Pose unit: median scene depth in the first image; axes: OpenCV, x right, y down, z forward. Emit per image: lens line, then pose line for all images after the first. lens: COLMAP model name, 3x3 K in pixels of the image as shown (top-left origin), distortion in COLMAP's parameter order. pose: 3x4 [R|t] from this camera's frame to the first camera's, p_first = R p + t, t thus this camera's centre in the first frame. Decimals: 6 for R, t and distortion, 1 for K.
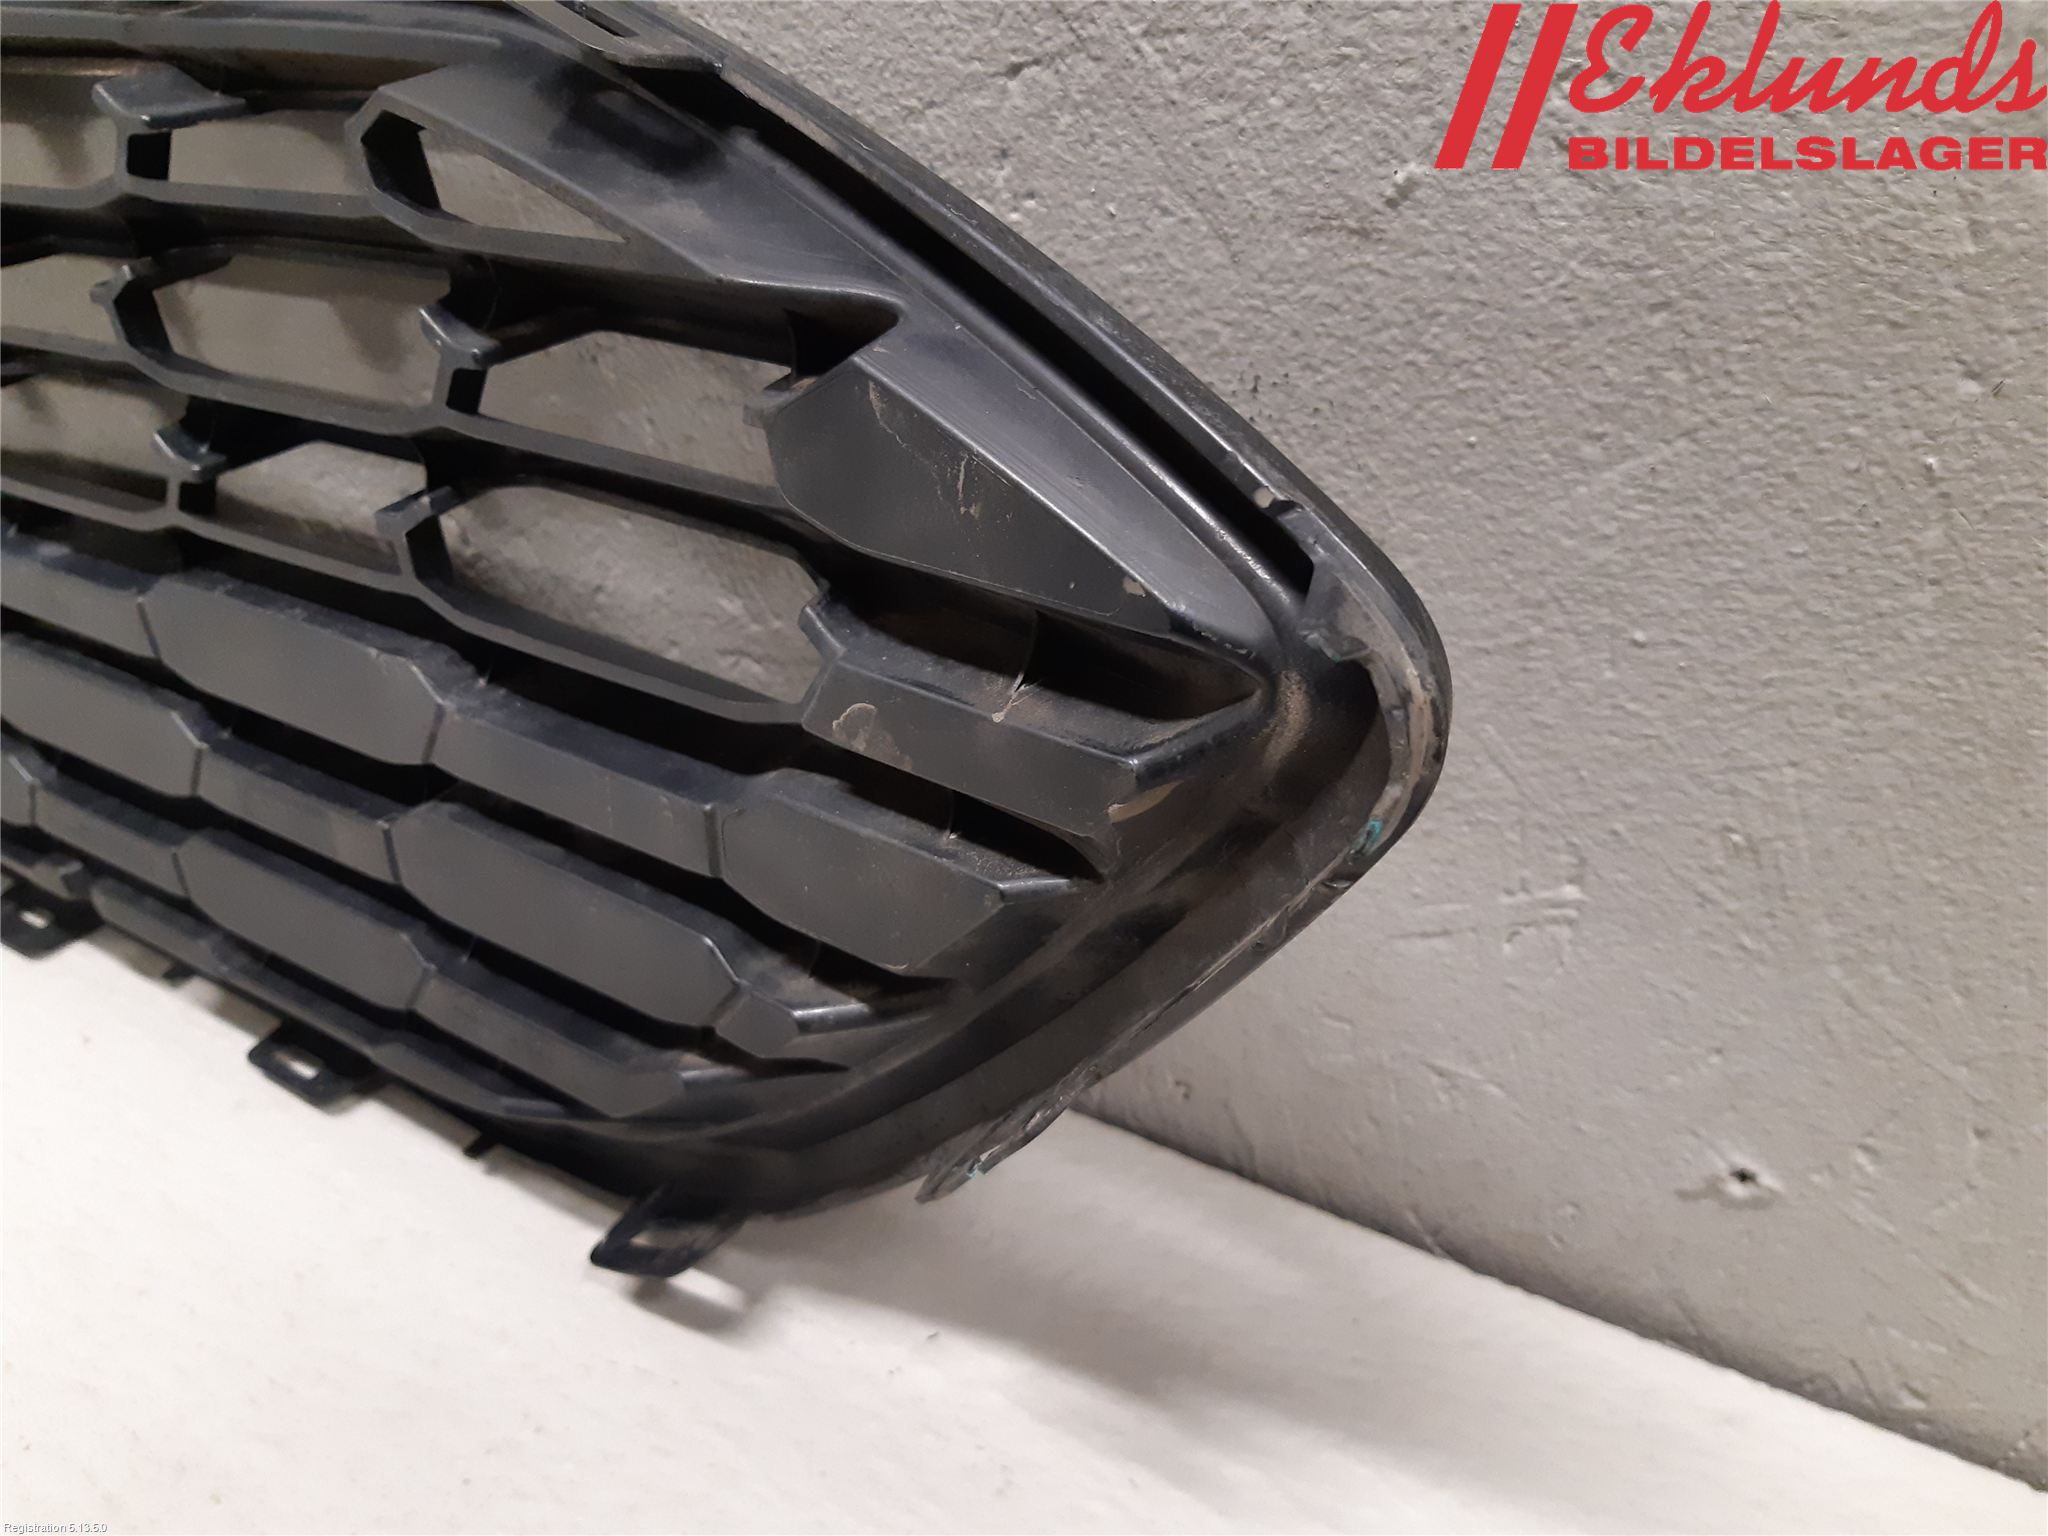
lens RADIAL K [[1643.8, 0, 1024.0], [0, 1643.8, 768.0], [0, 0, 1]] dist [-0.002350, -0.012885]
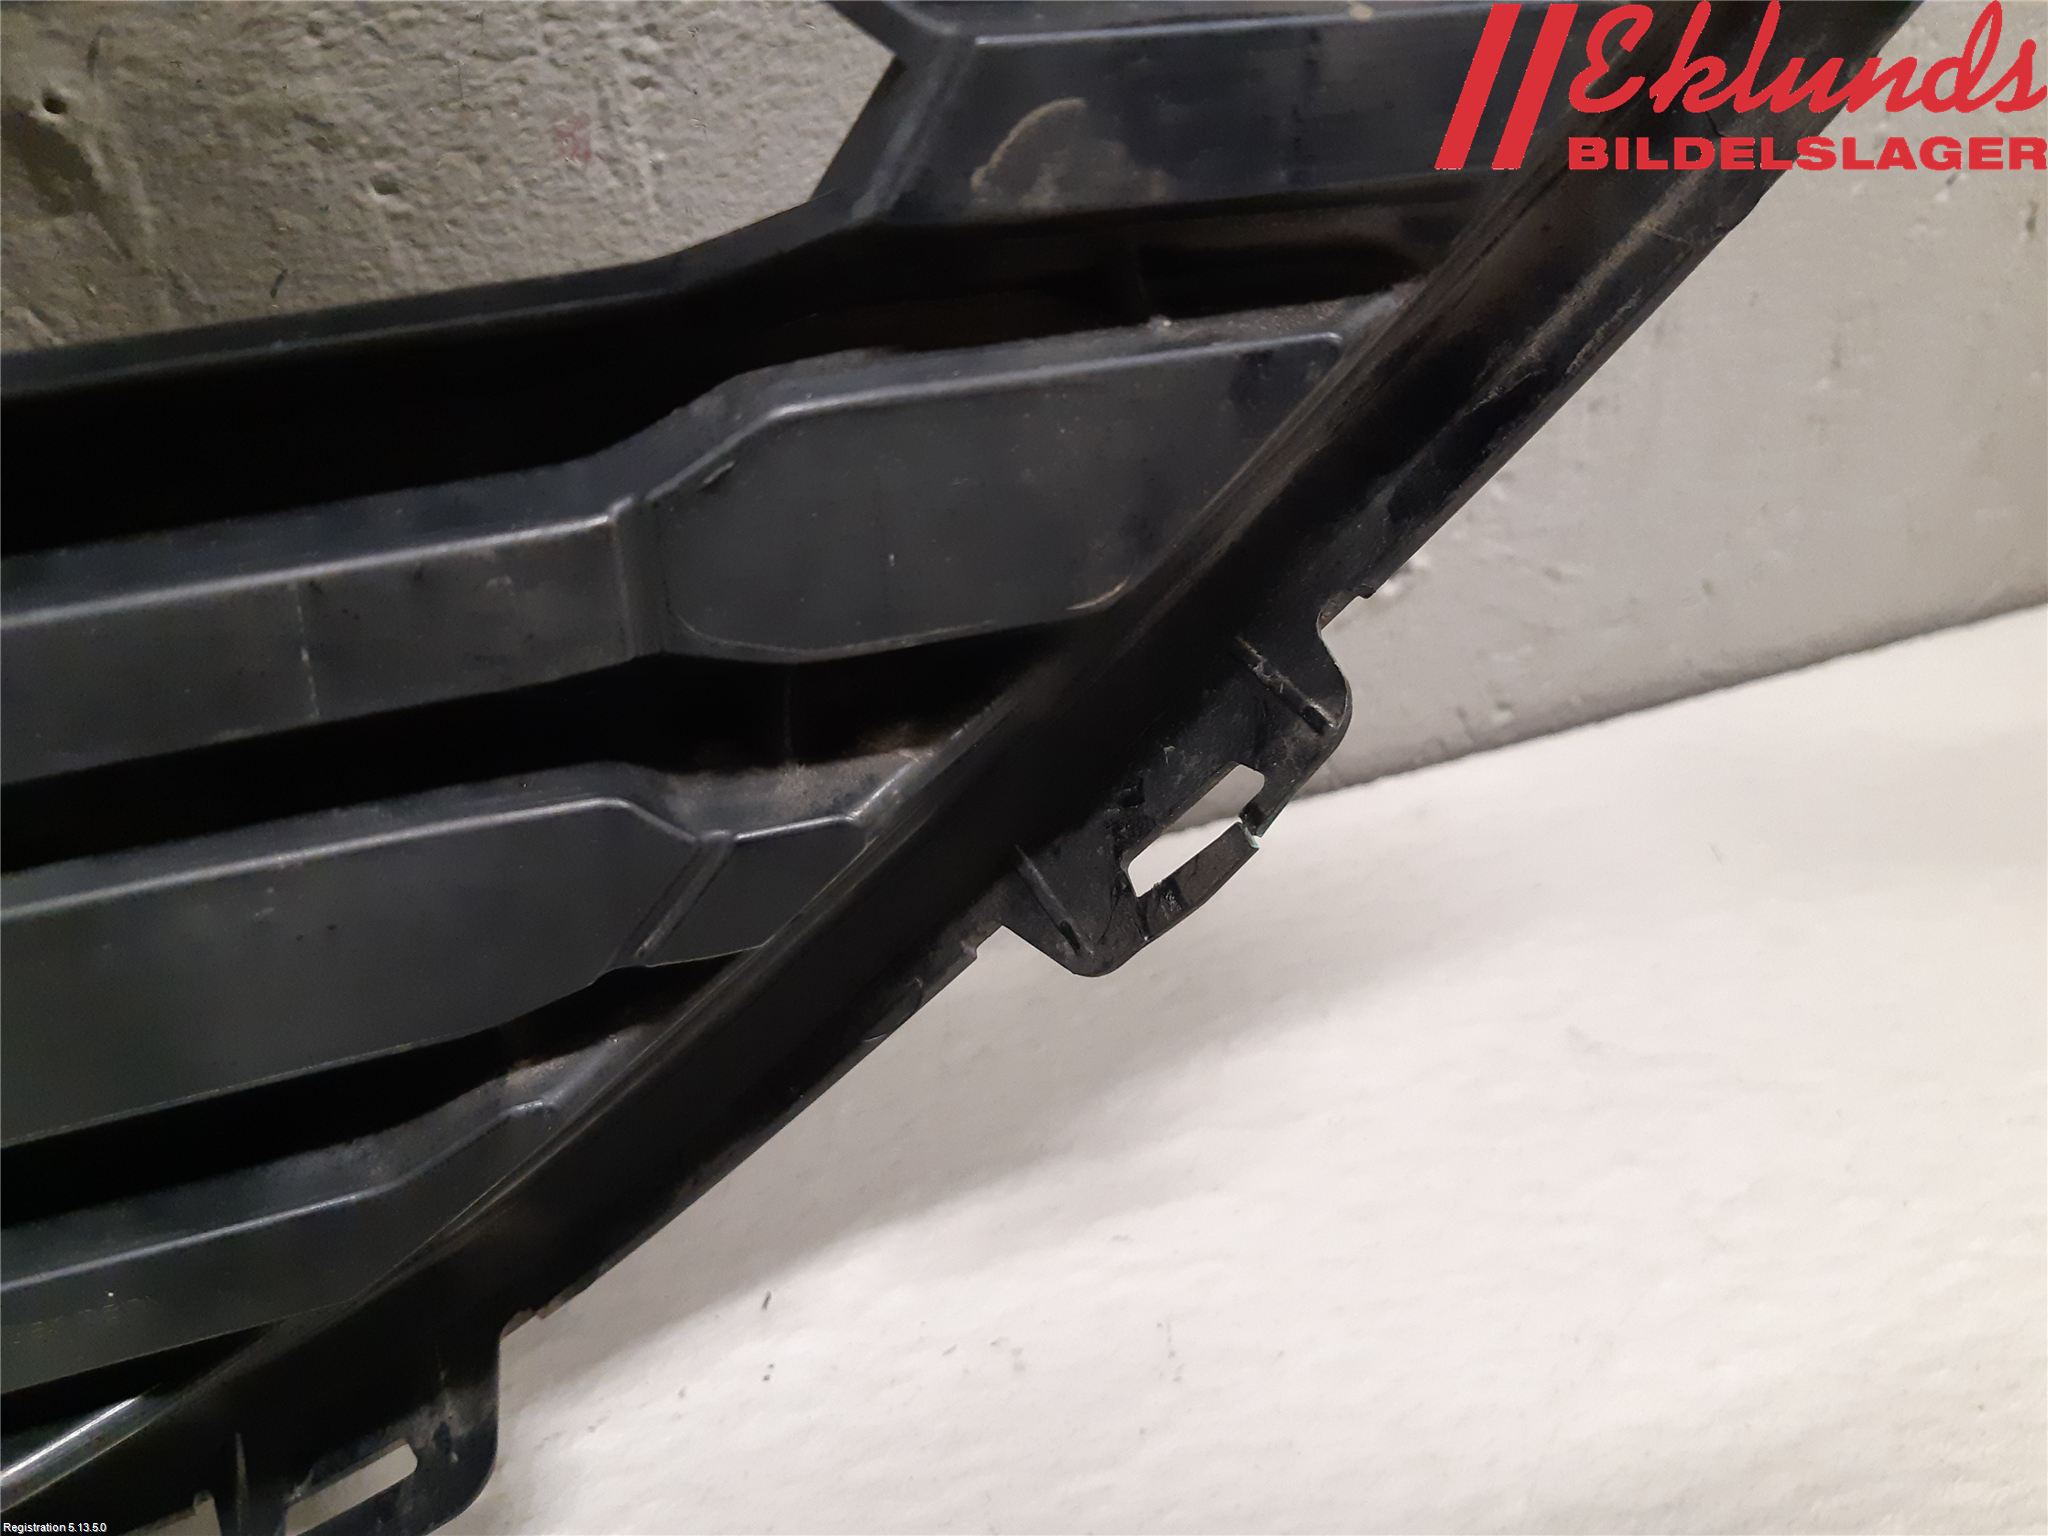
lens RADIAL K [[1643.8, 0, 1024.0], [0, 1643.8, 768.0], [0, 0, 1]] dist [-0.002350, -0.012885]
pose [[0.574559, -0.446926, 0.685667, -0.433404], [0.378535, 0.887870, 0.261529, 0.007474], [-0.725668, 0.109286, 0.679311, 0.501421]]
